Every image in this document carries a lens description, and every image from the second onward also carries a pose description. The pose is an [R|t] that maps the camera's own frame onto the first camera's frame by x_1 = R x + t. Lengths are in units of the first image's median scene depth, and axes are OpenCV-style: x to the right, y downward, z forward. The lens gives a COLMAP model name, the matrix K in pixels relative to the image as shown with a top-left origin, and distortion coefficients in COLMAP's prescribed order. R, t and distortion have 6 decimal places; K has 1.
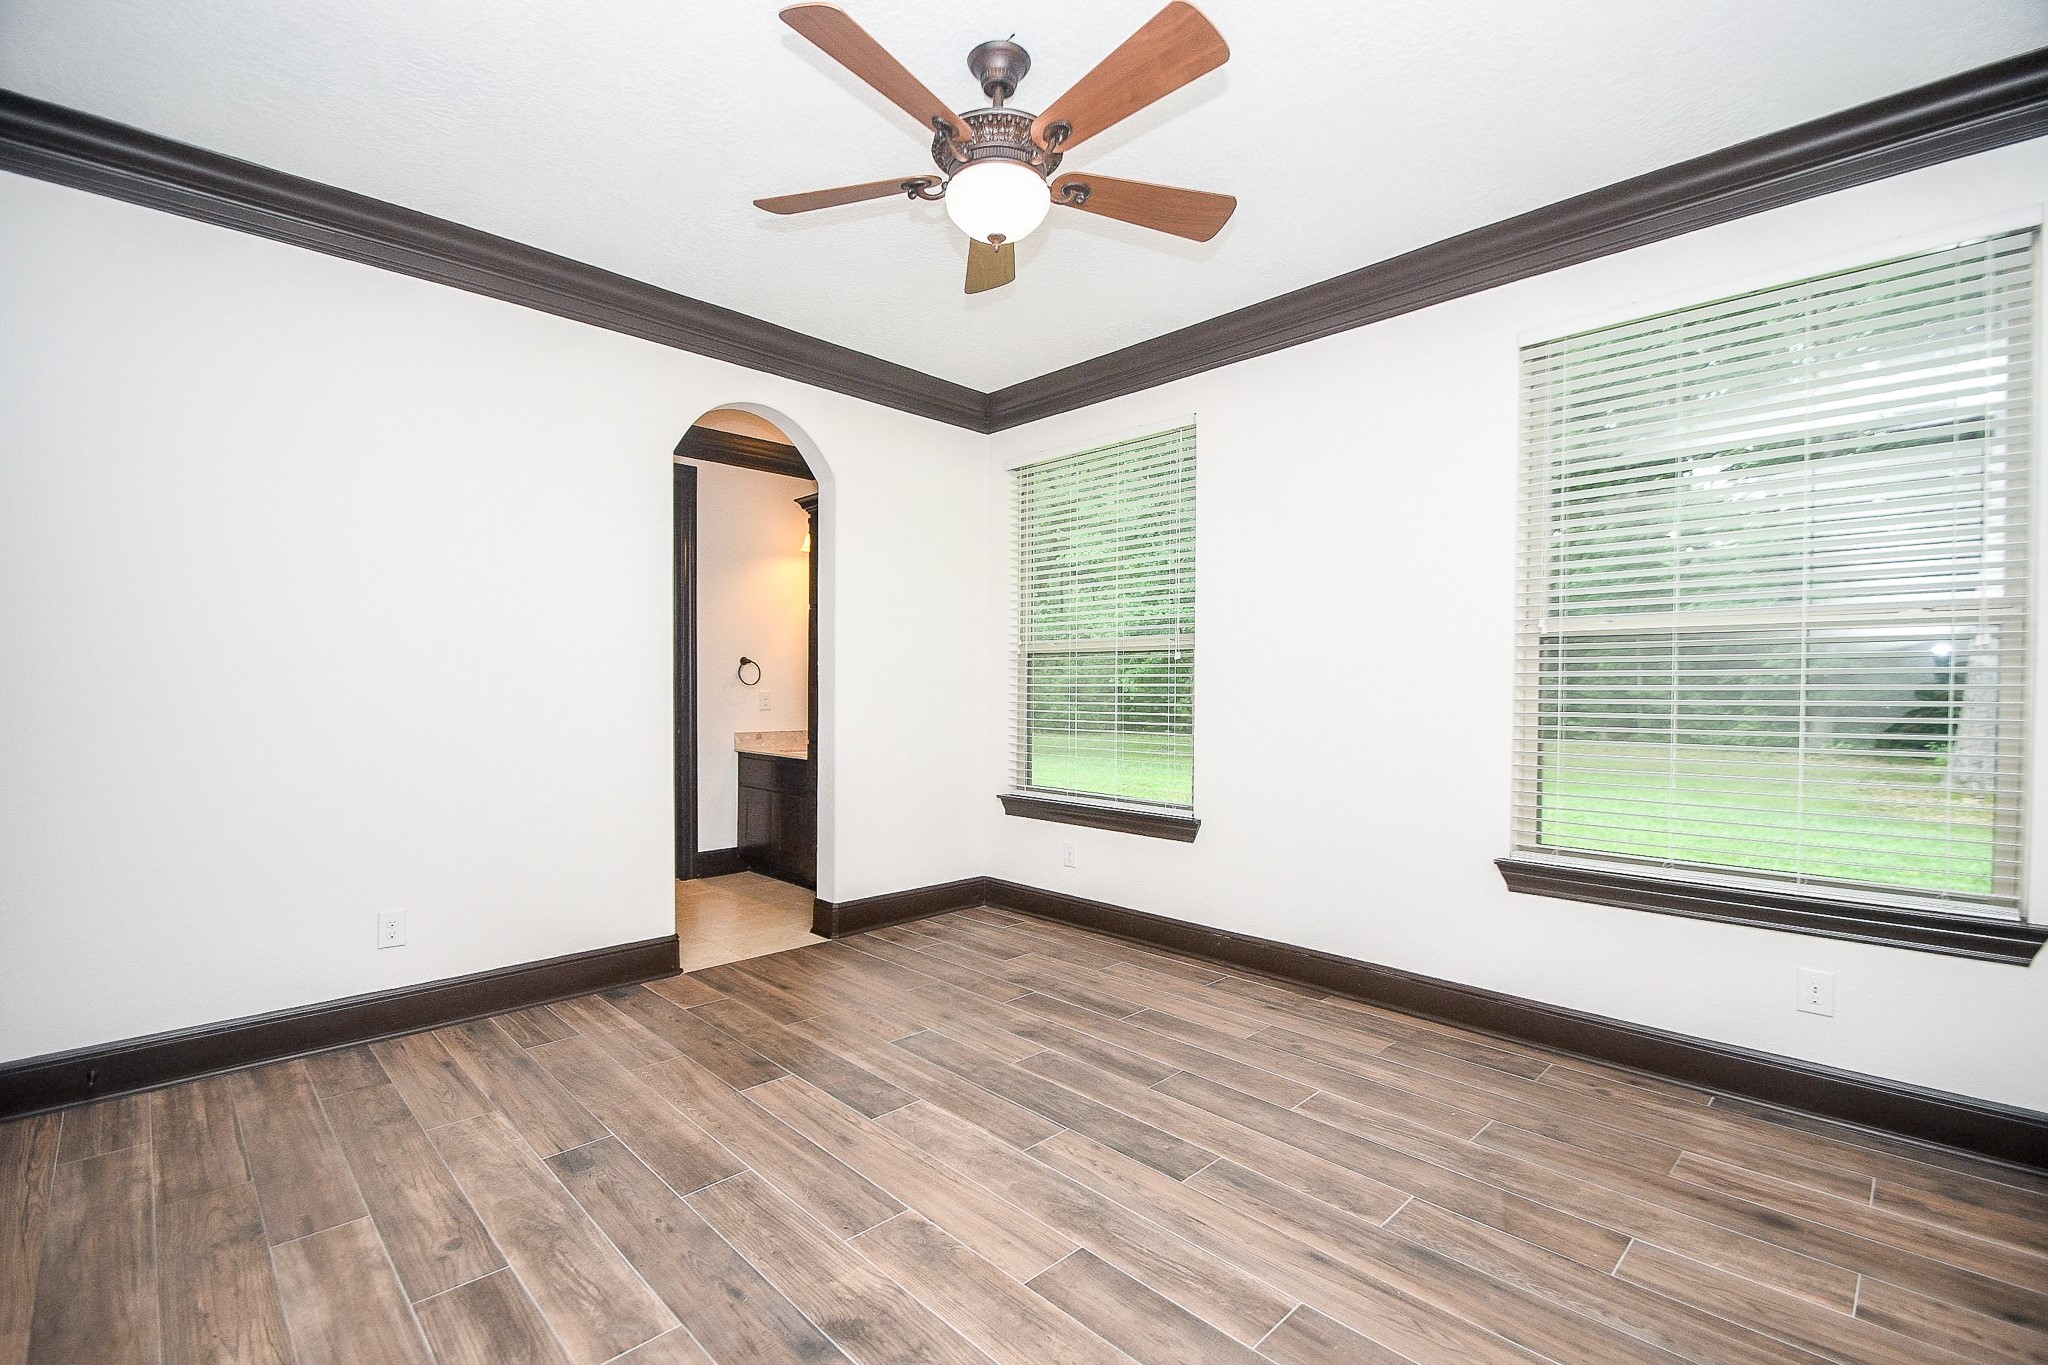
lens RADIAL K [[937.6, 0, 1024.2], [0, 937.6, 692.9], [0, 0, 1]] dist [-0.005683, -0.000482]
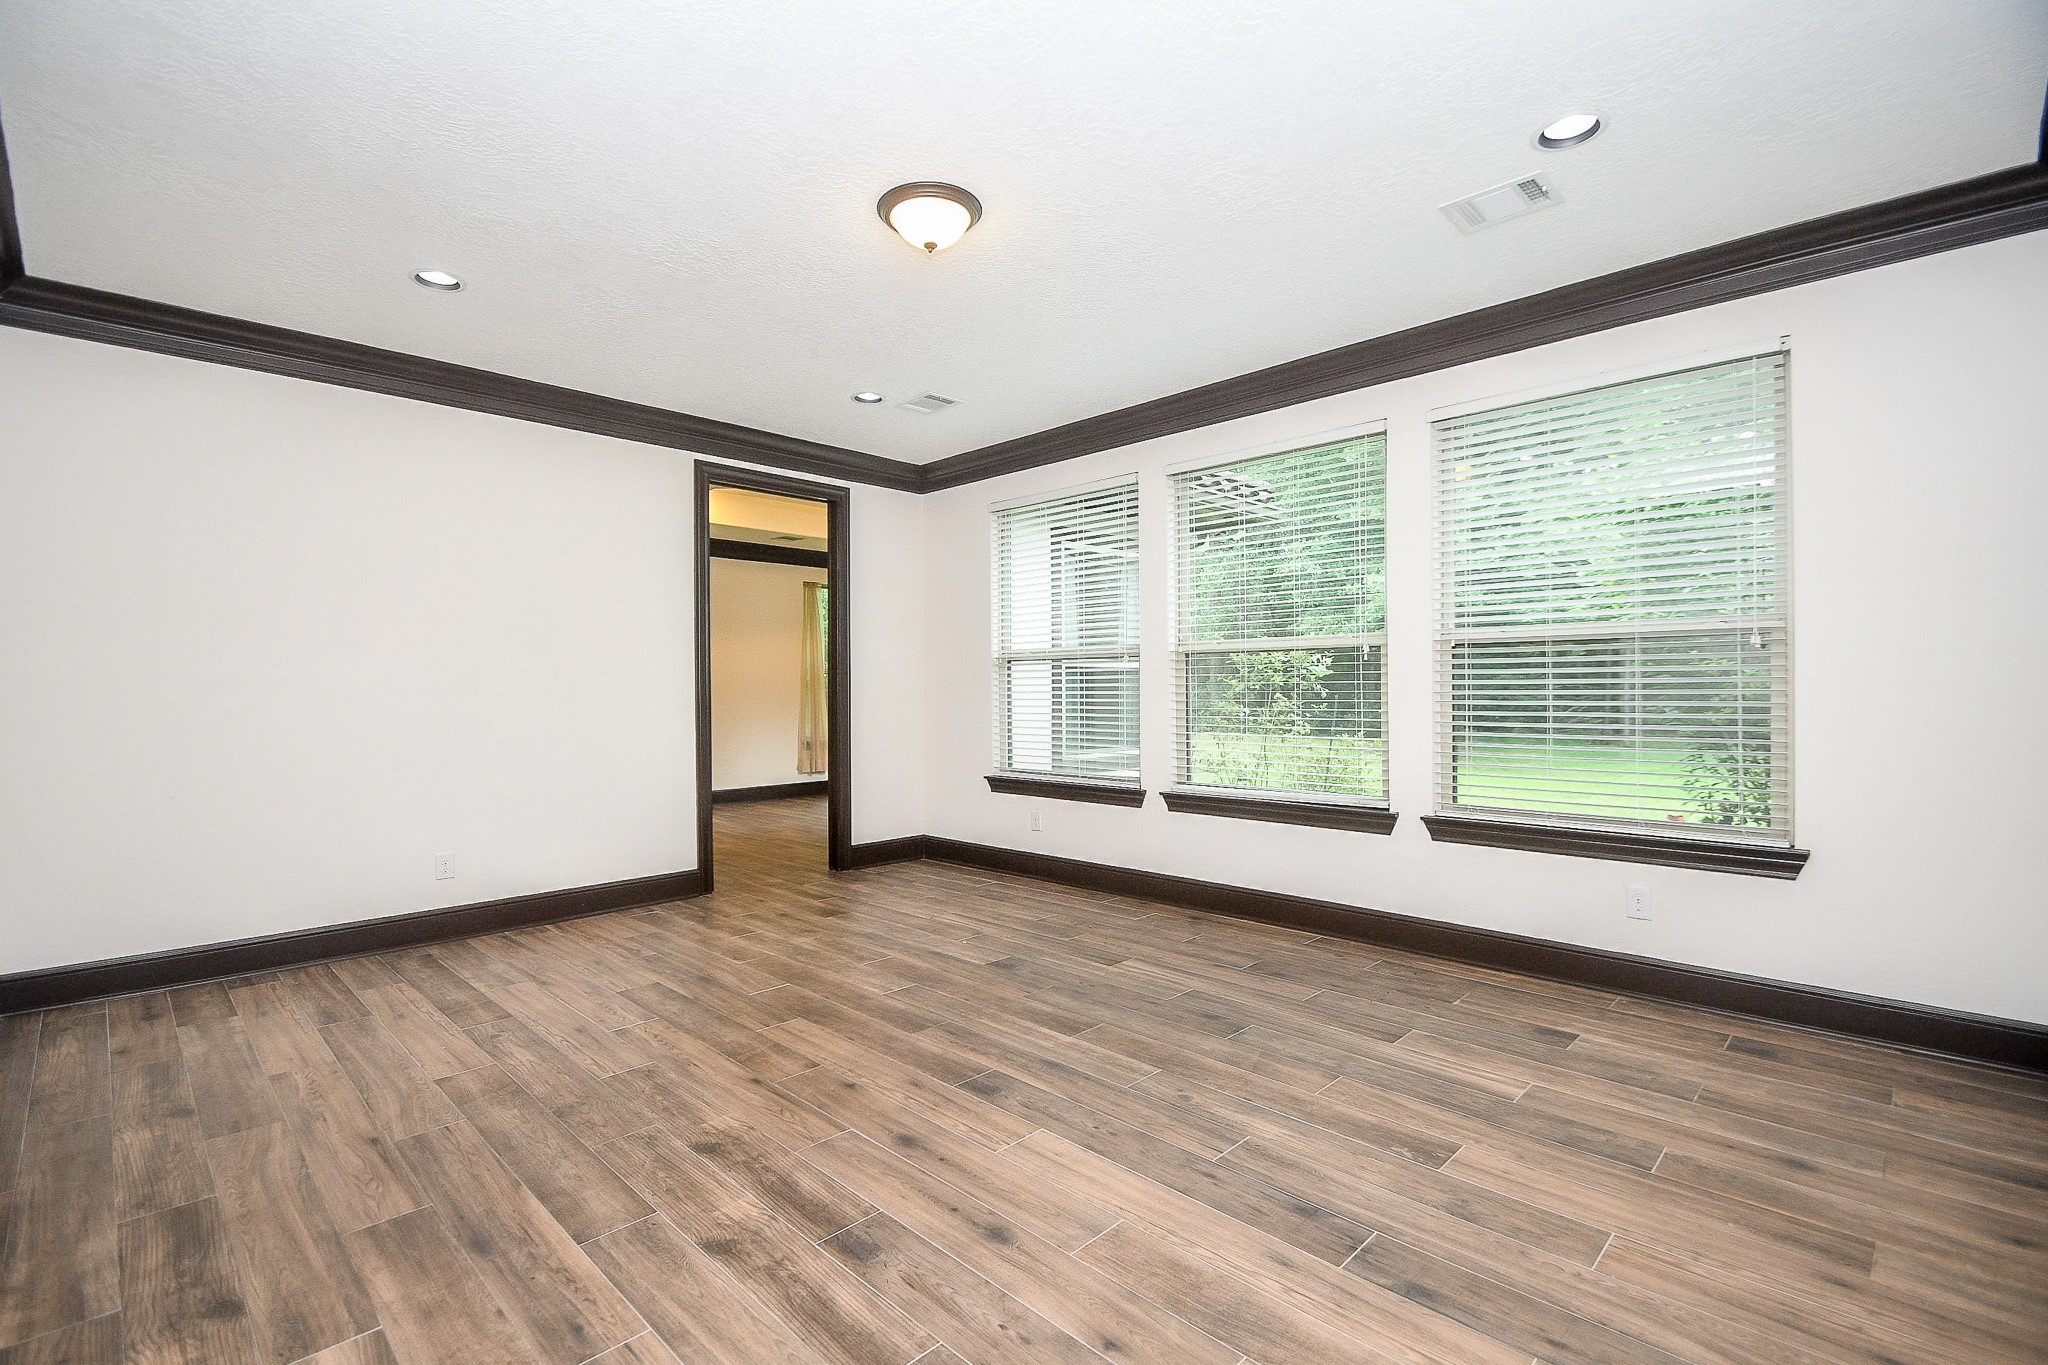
lens RADIAL K [[663.2, 0, 1024.3], [0, 663.2, 674.8], [0, 0, 1]] dist [-0.006279, -0.000122]
pose [[0.983571, -0.008556, 0.180317, -0.226477], [0.013021, 0.999637, -0.023589, -0.002564], [-0.180050, 0.025549, 0.983326, 0.236450]]
